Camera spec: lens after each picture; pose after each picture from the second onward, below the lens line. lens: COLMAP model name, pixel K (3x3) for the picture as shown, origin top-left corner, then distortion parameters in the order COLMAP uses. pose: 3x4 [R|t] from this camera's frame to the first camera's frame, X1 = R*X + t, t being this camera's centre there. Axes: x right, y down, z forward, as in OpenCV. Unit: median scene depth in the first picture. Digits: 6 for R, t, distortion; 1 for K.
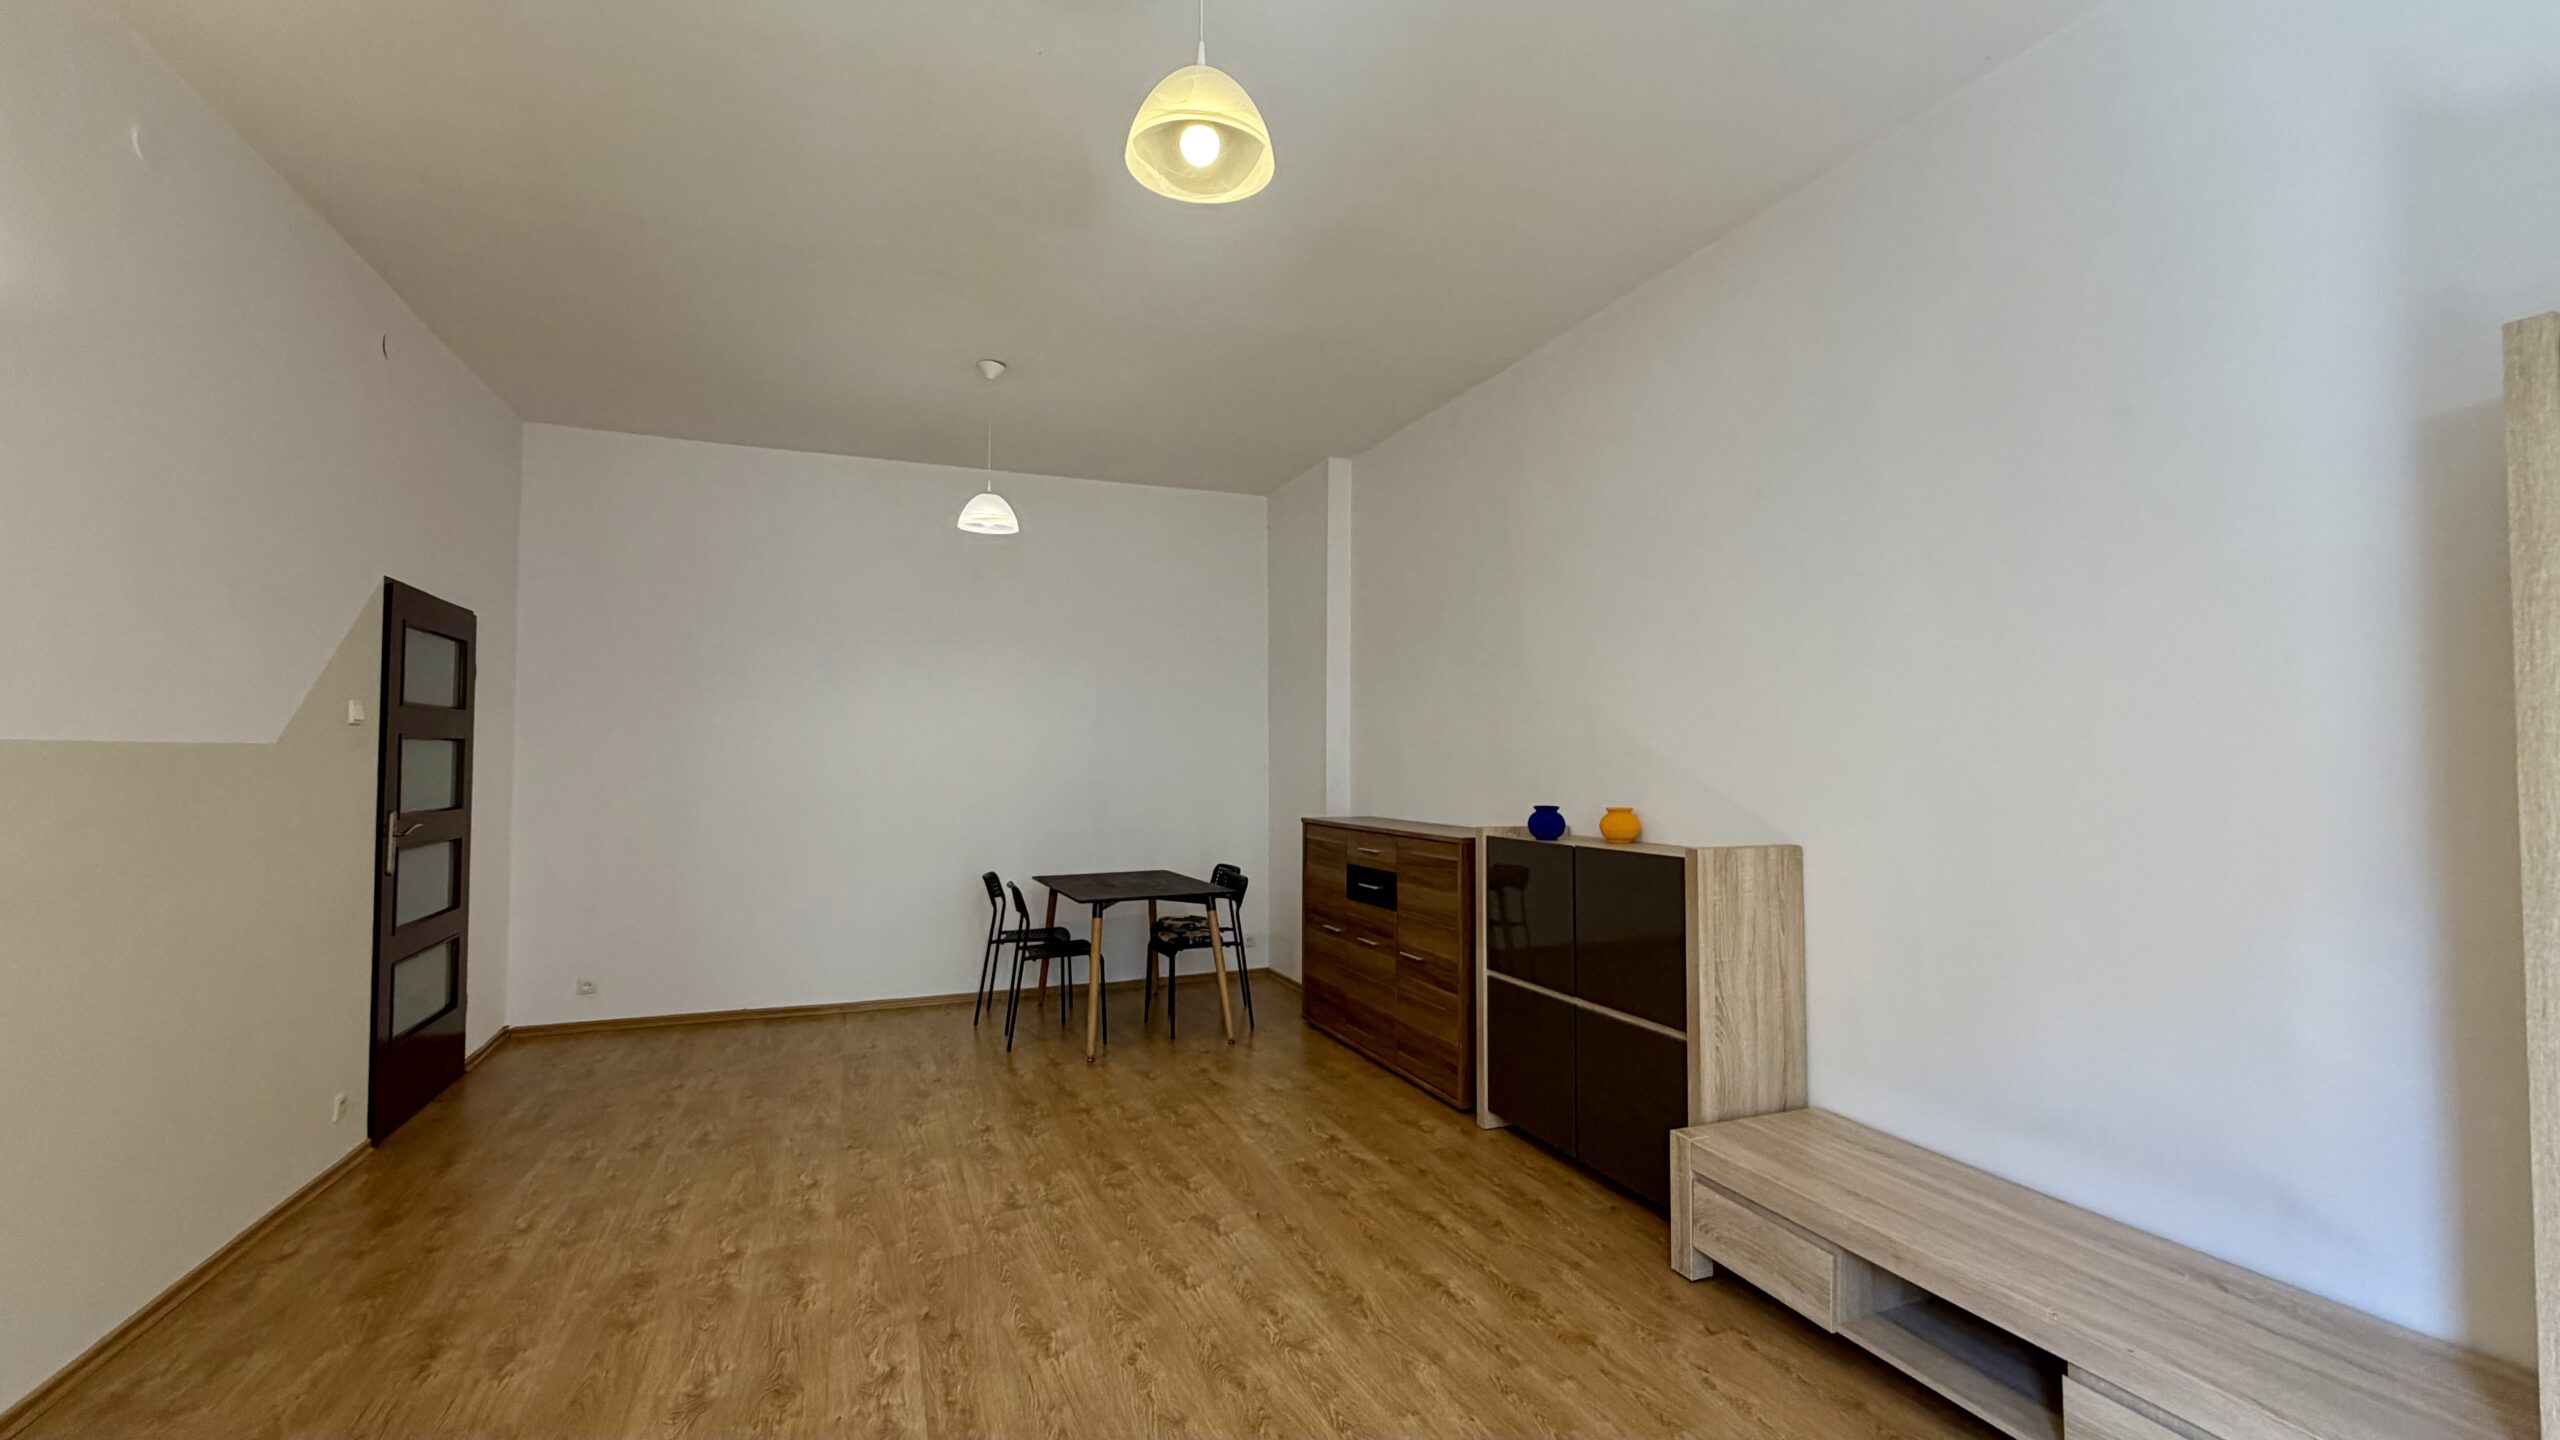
lens RADIAL K [[1027.8, 0, 1280.0], [0, 1027.8, 720.0], [0, 0, 1]] dist [-0.000510, 0.000051]
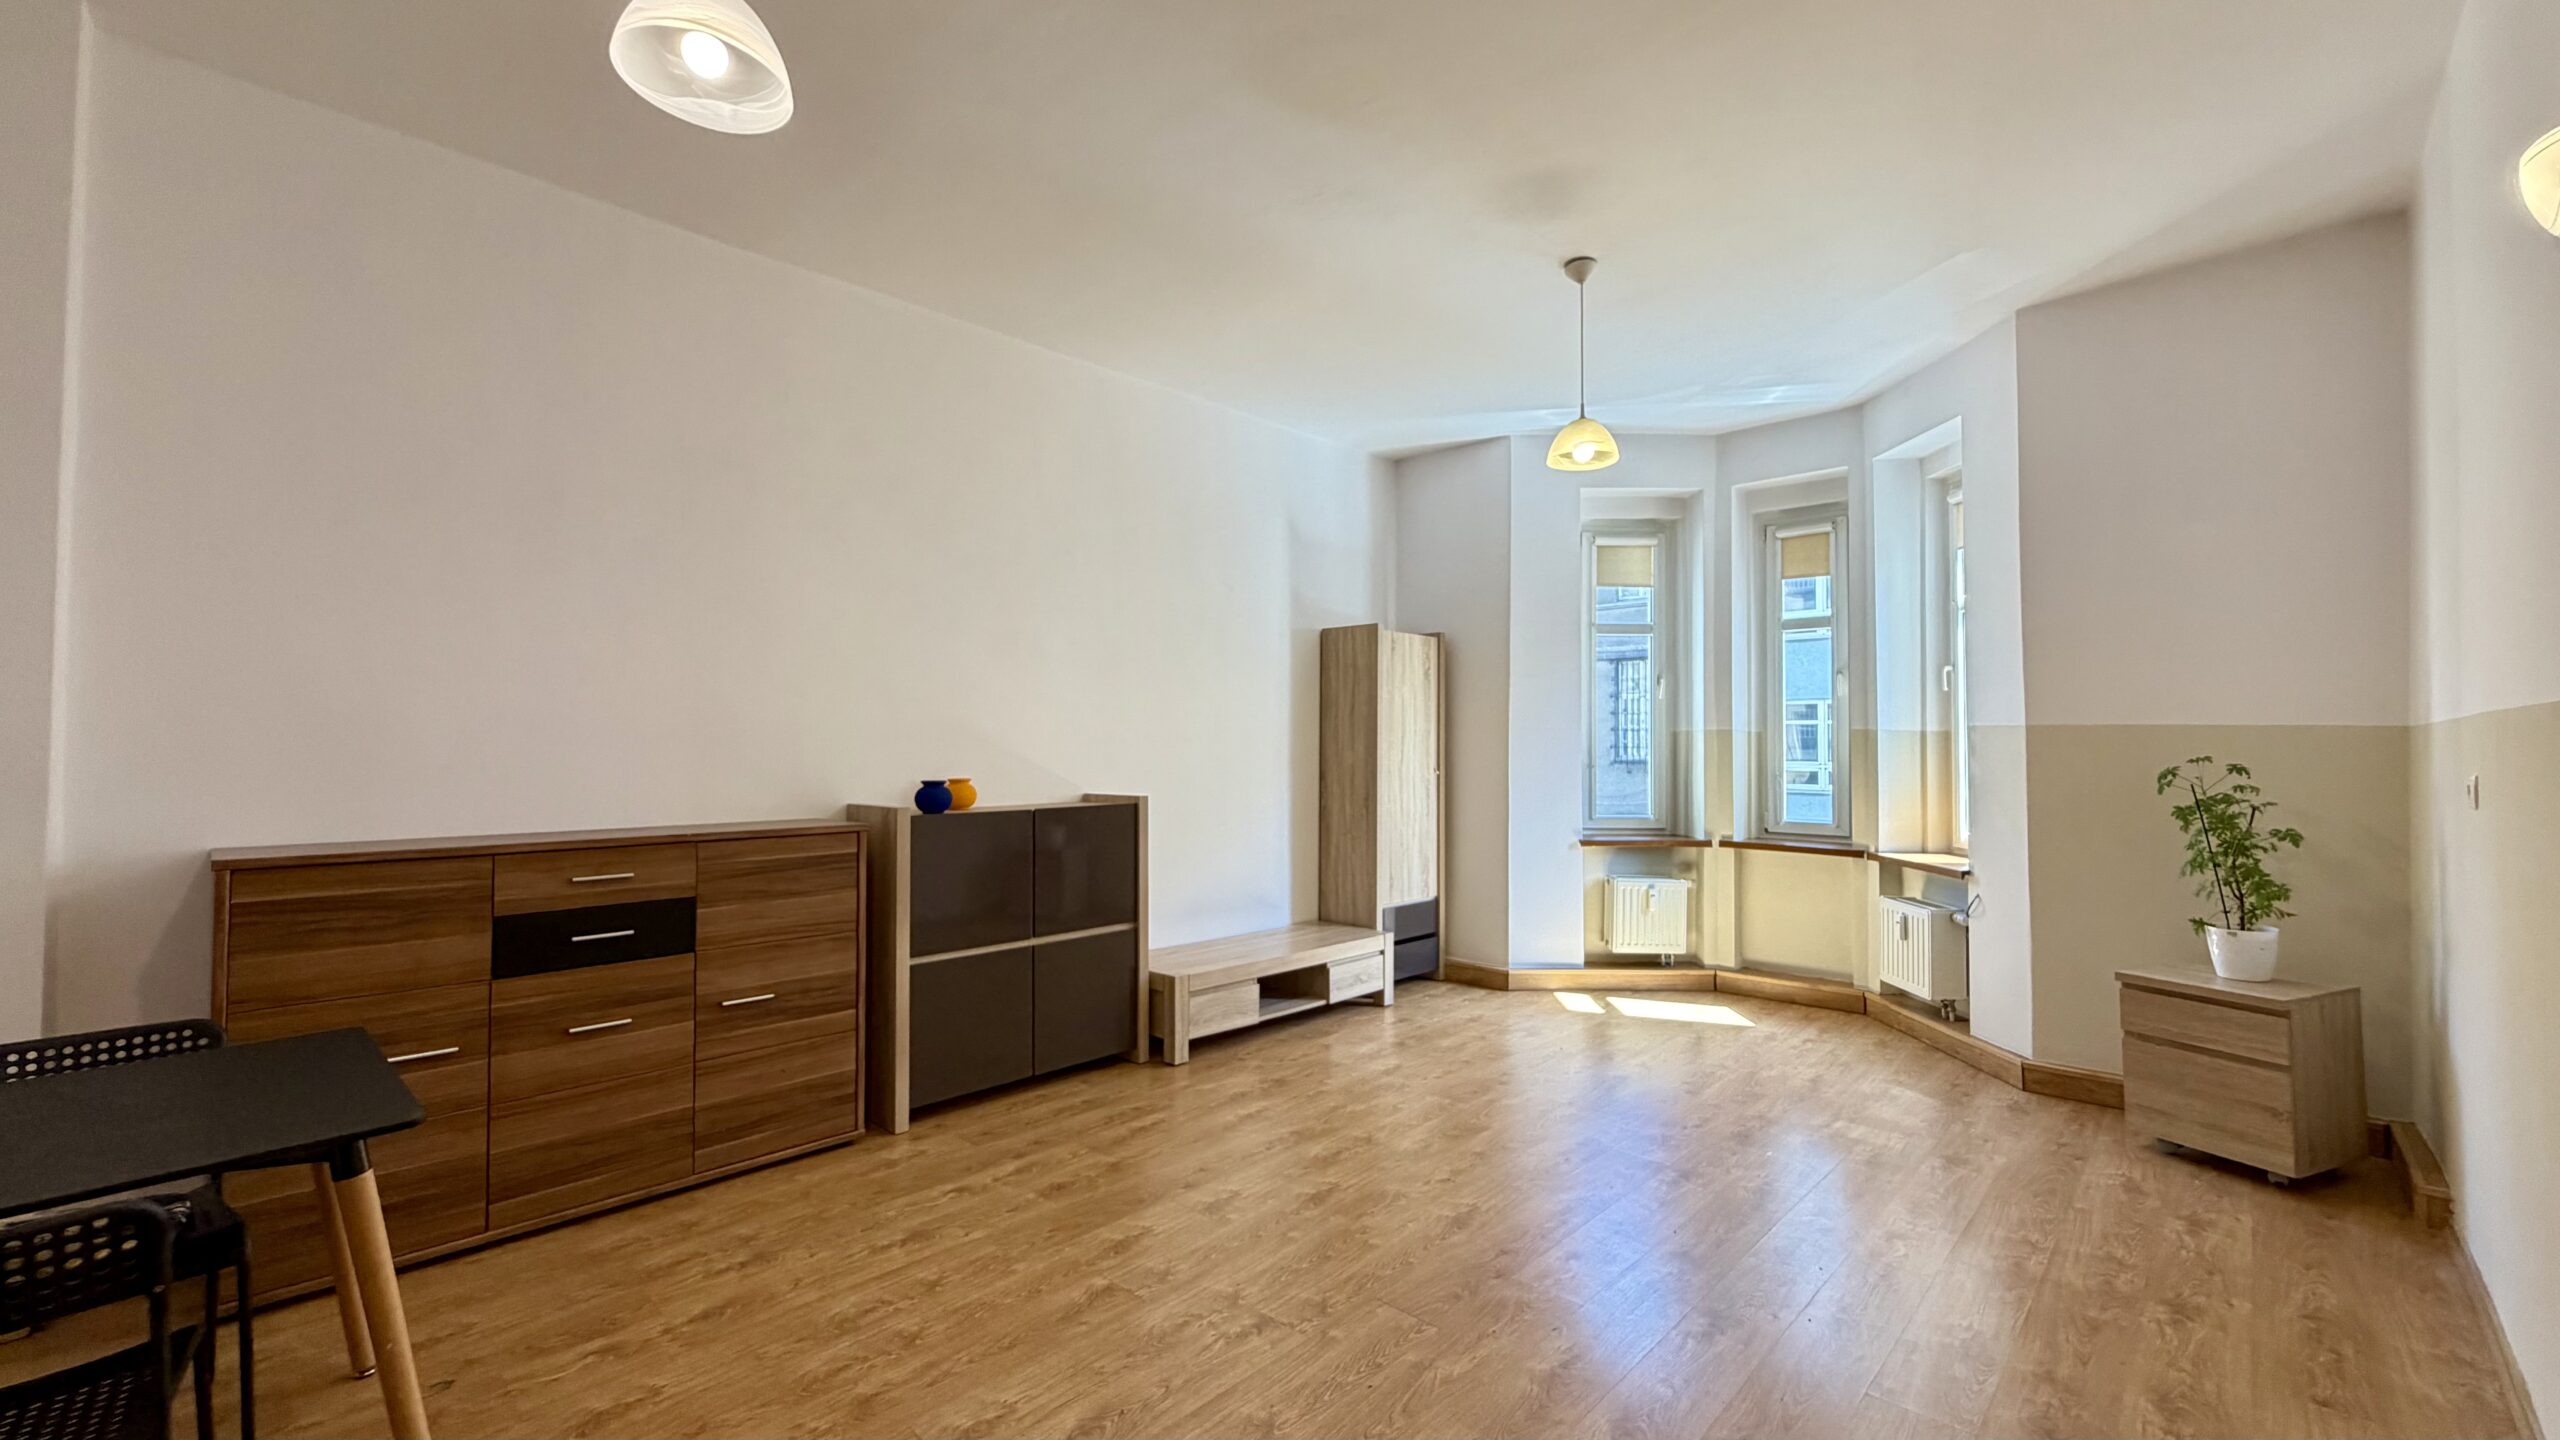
lens RADIAL K [[1027.8, 0, 1280.0], [0, 1027.8, 720.0], [0, 0, 1]] dist [-0.000510, 0.000051]
pose [[-0.410212, 0.021539, 0.911736, -0.864457], [-0.035979, 0.998561, -0.039778, 0.056096], [-0.911280, -0.049121, -0.408847, 1.187293]]
